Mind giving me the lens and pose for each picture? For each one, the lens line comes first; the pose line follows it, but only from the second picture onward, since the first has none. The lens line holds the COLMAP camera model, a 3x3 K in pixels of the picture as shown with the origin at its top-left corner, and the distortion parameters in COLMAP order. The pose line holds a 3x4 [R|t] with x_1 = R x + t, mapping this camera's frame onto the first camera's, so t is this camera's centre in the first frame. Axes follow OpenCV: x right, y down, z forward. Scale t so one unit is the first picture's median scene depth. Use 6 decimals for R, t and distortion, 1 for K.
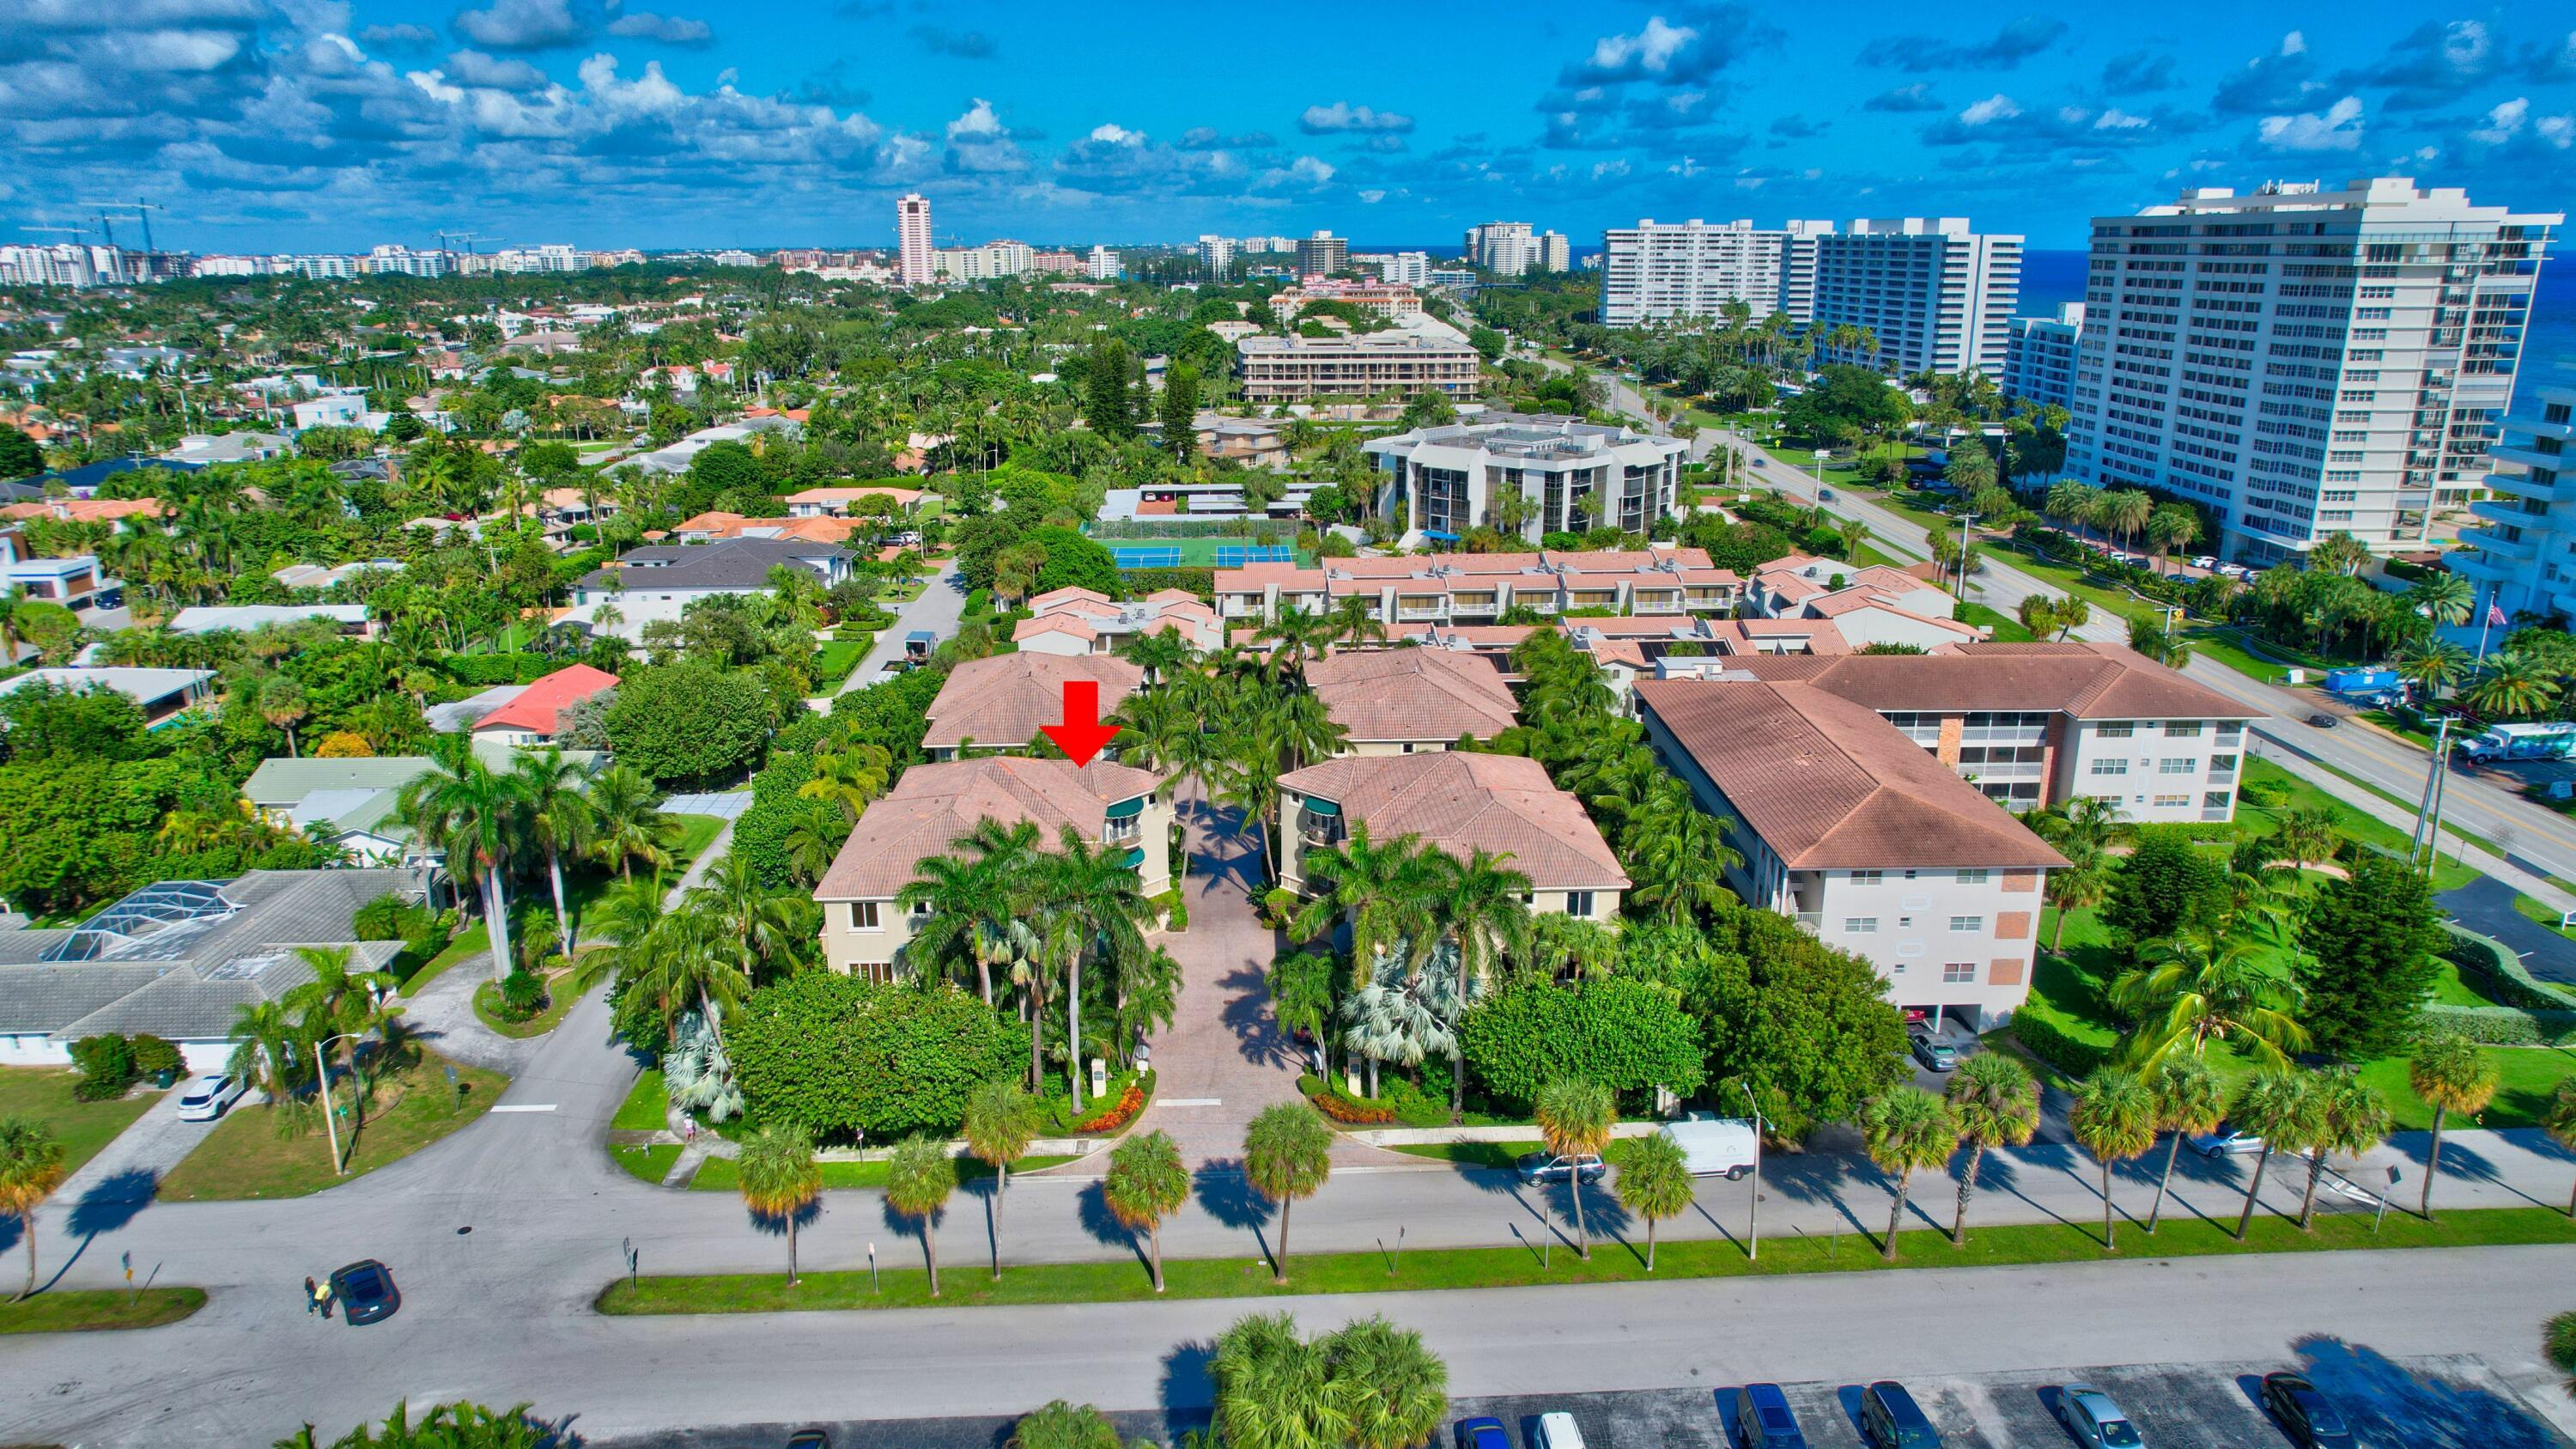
lens RADIAL K [[1693.6, 0, 1288.0], [0, 1693.6, 724.5], [0, 0, 1]] dist [-0.094052, 0.092706]
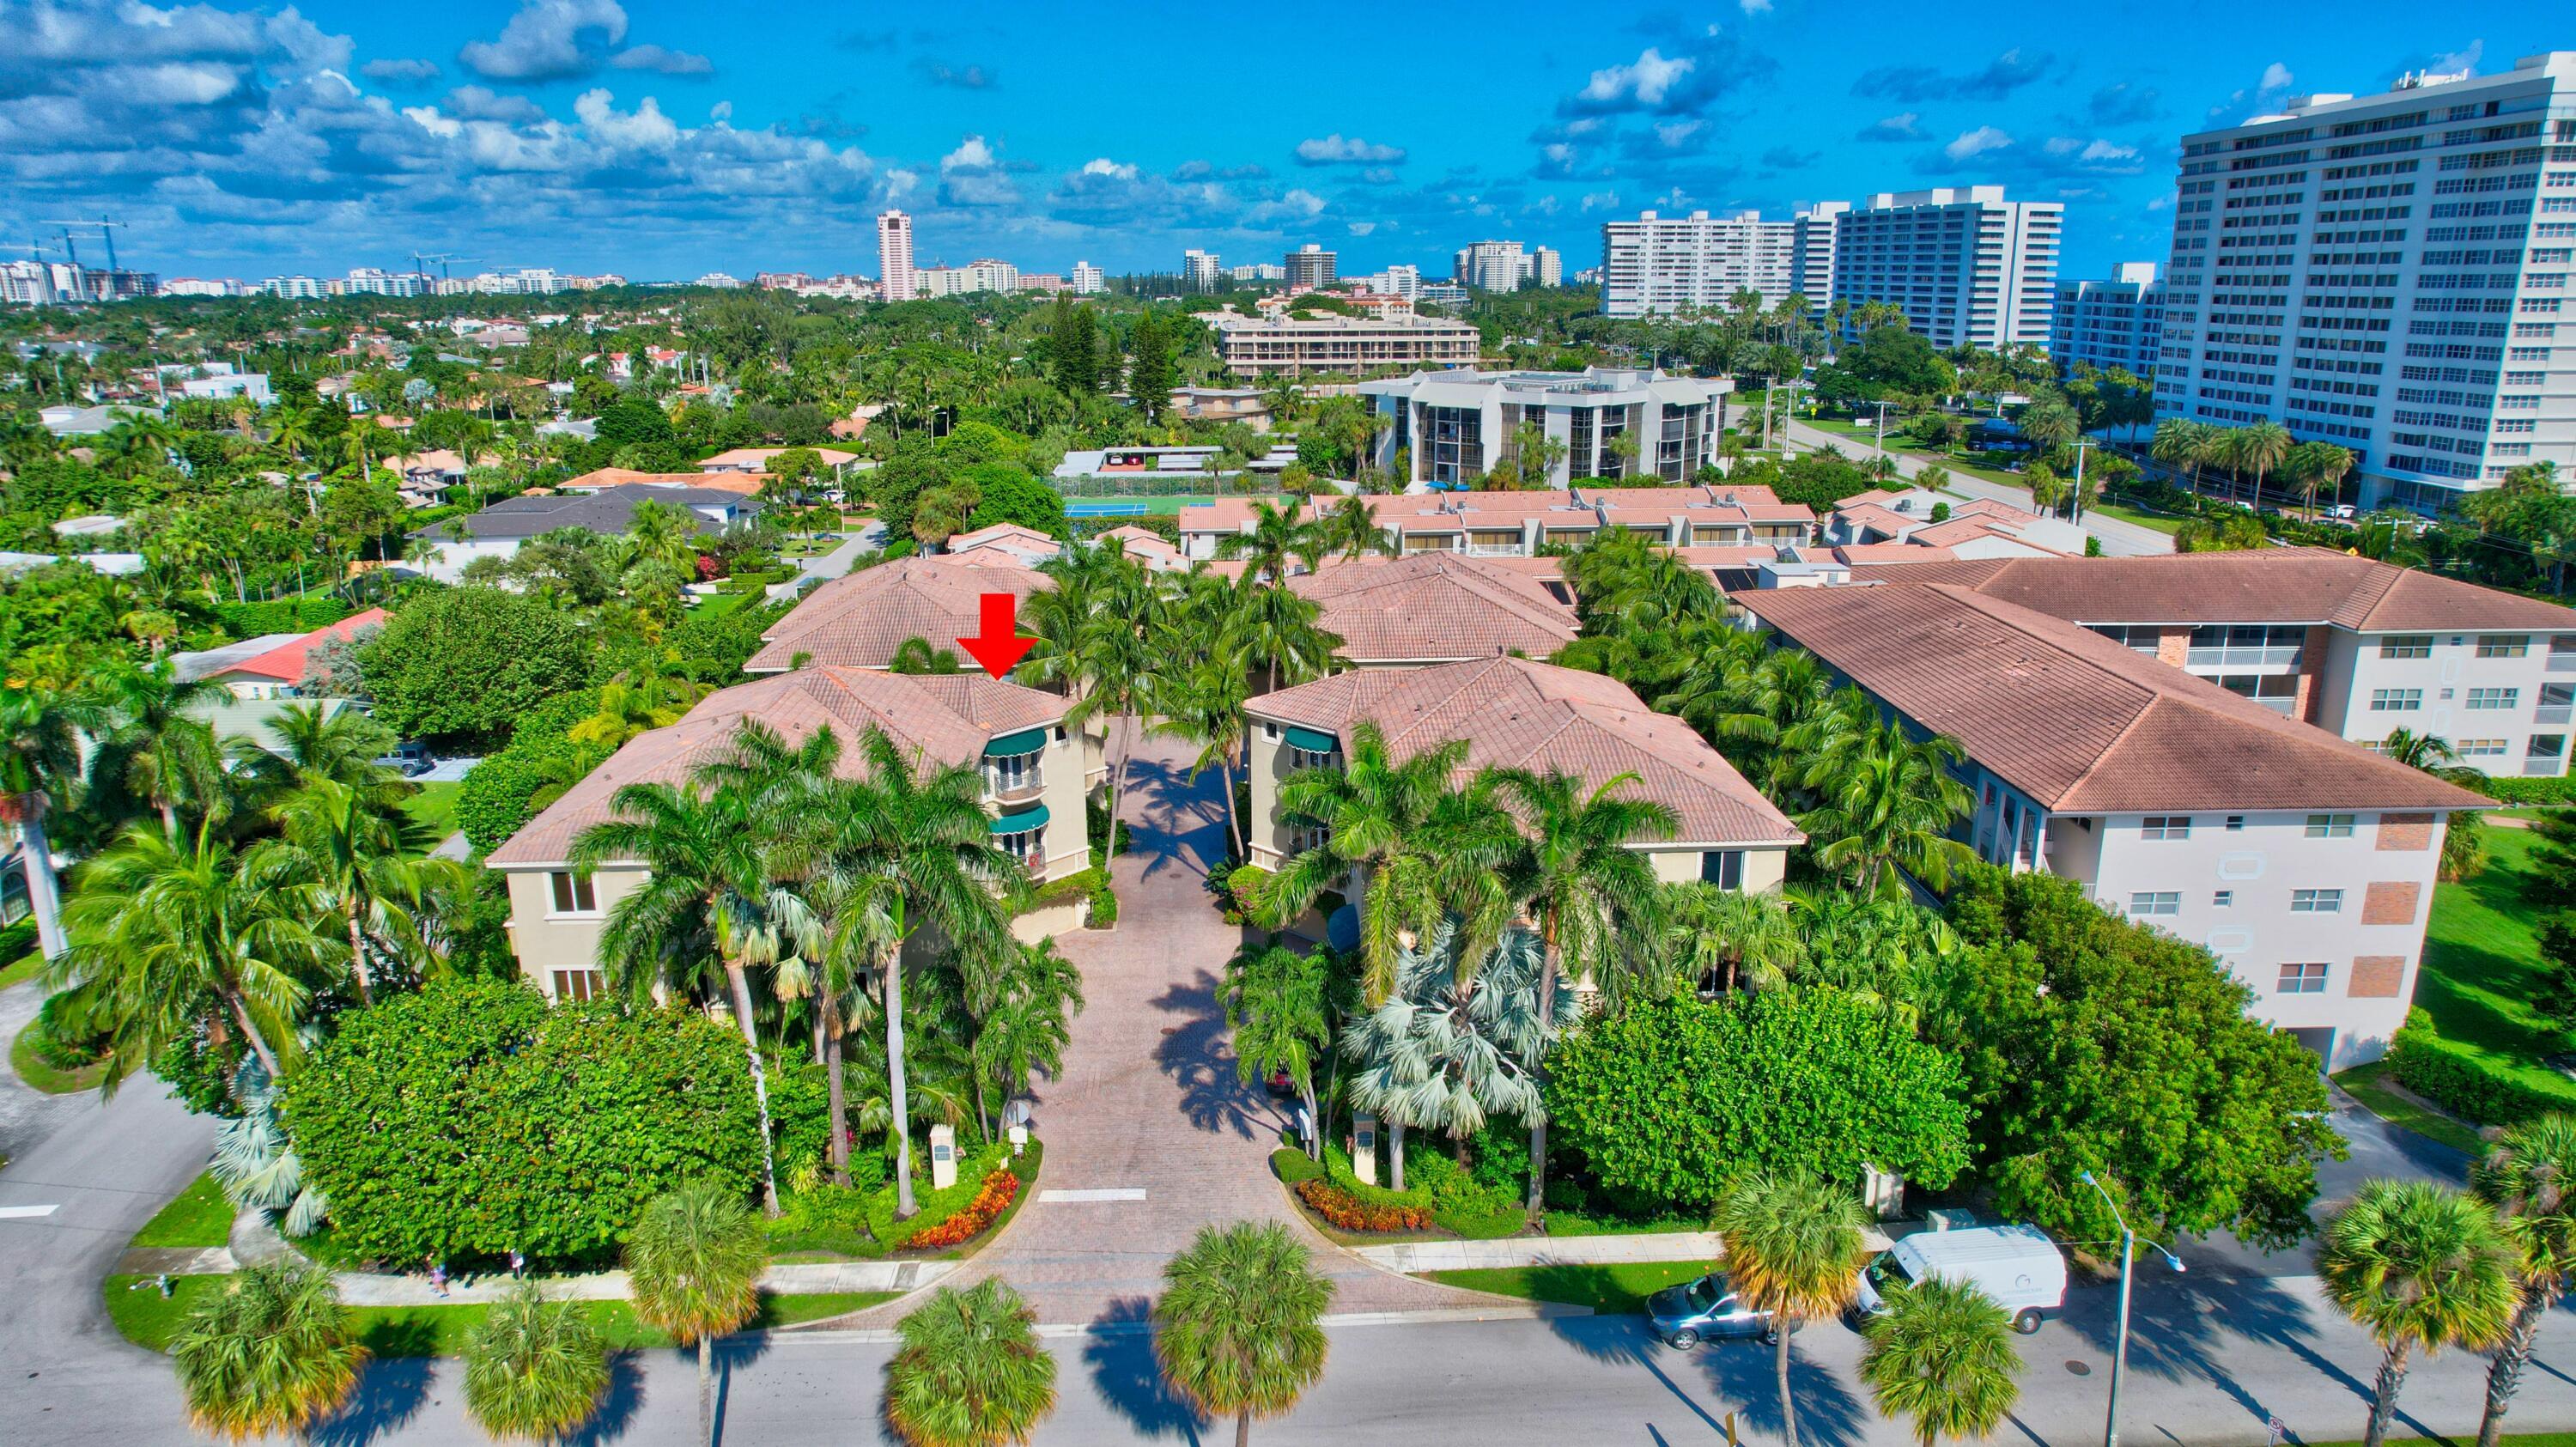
lens RADIAL K [[1693.5, 0, 1288.0], [0, 1693.5, 723.5], [0, 0, 1]] dist [-0.094052, 0.092706]
pose [[0.999976, -0.003928, 0.005634, 0.006362], [0.004033, 0.999815, -0.018797, 0.046291], [-0.005559, 0.018819, 0.999807, 0.276213]]
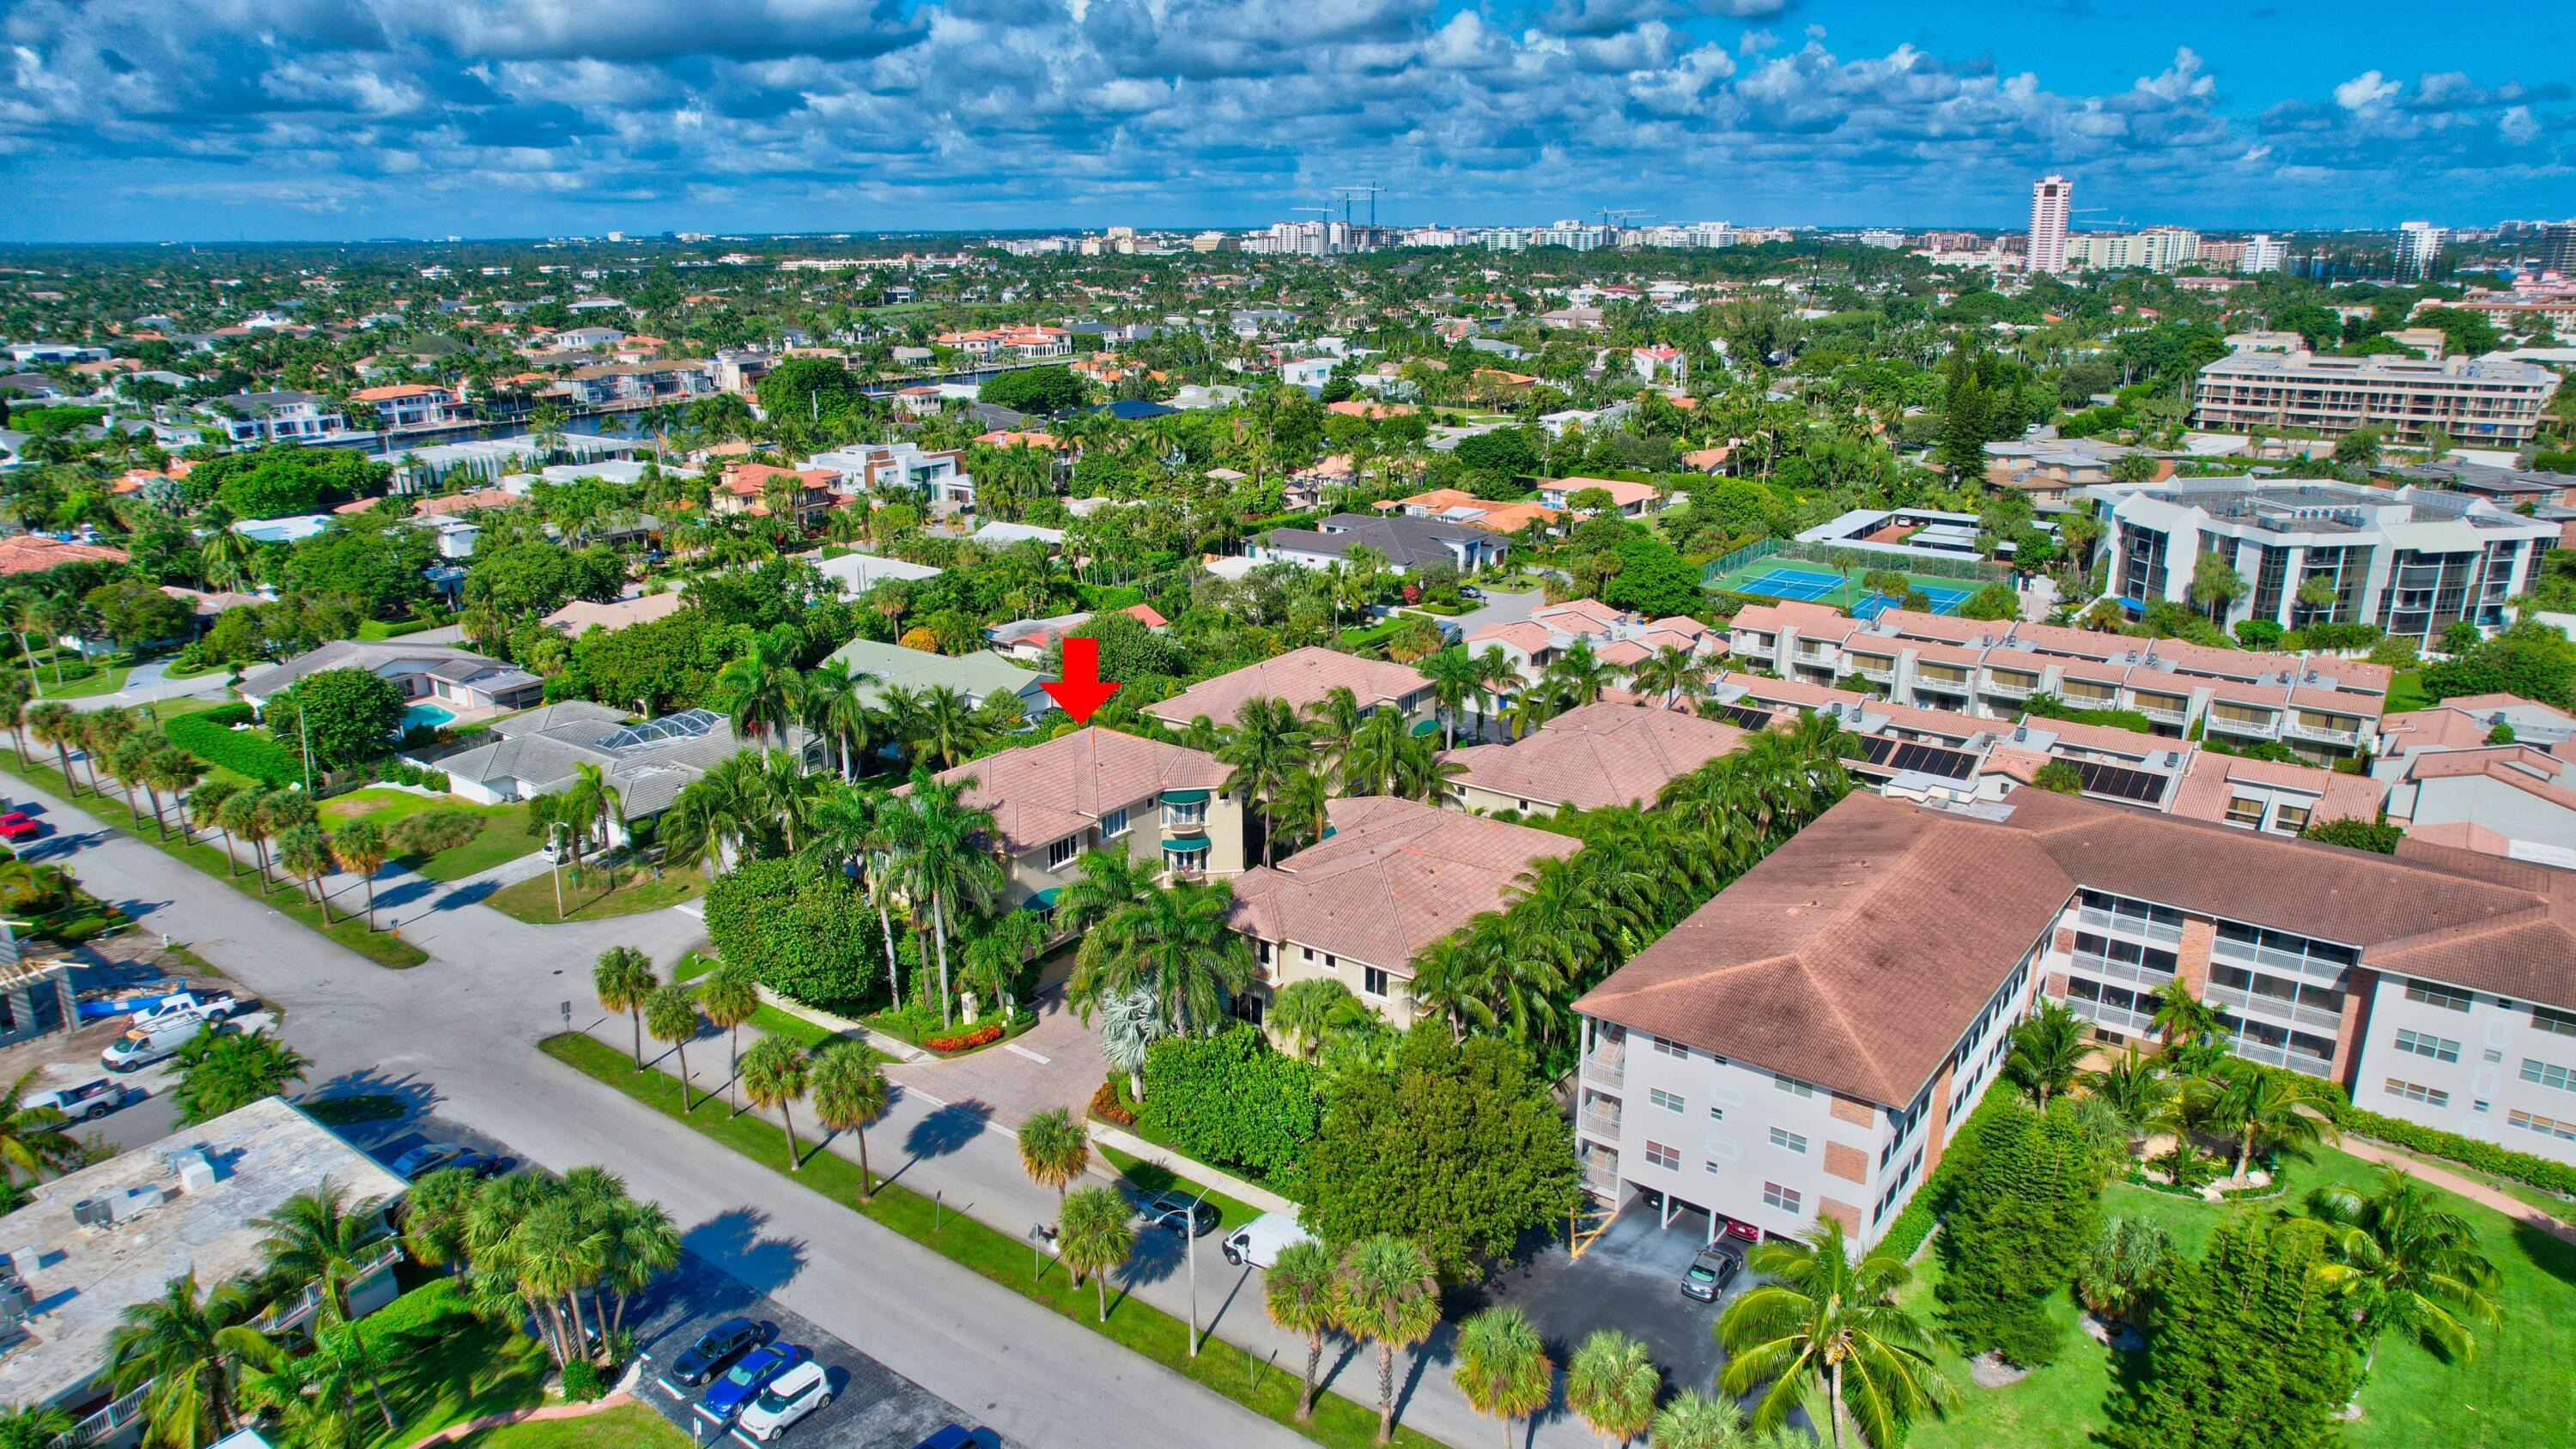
lens RADIAL K [[1659.7, 0, 1240.2], [0, 1659.7, 730.2], [0, 0, 1]] dist [-0.072816, 0.059333]
pose [[0.769859, 0.184872, -0.610852, 0.490455], [-0.171957, 0.981816, 0.080426, -0.072454], [0.614613, 0.043124, 0.787650, 0.145326]]
